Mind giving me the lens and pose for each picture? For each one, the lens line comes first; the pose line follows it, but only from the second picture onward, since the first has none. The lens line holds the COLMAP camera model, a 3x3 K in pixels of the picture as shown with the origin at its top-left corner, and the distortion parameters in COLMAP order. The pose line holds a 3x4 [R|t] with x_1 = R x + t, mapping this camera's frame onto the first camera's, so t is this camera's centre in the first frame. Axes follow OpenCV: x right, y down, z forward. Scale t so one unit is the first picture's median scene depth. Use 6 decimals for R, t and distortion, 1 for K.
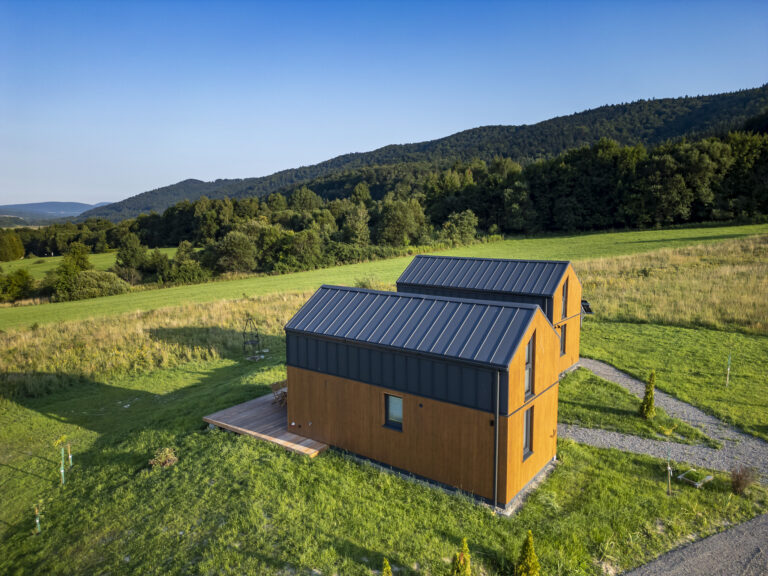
lens RADIAL K [[540.9, 0, 384.9], [0, 540.9, 290.4], [0, 0, 1]] dist [0.051127, -0.042666]
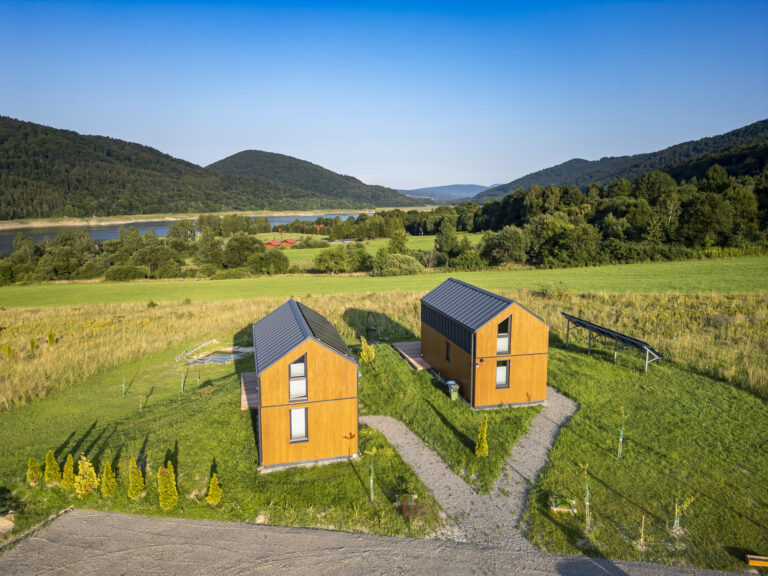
lens RADIAL K [[540.9, 0, 384.9], [0, 540.9, 292.8], [0, 0, 1]] dist [0.051127, -0.042666]
pose [[0.776759, 0.110750, -0.619983, 0.199356], [-0.084136, 0.993841, 0.072122, -0.031141], [0.624152, -0.003859, 0.781293, 0.007099]]
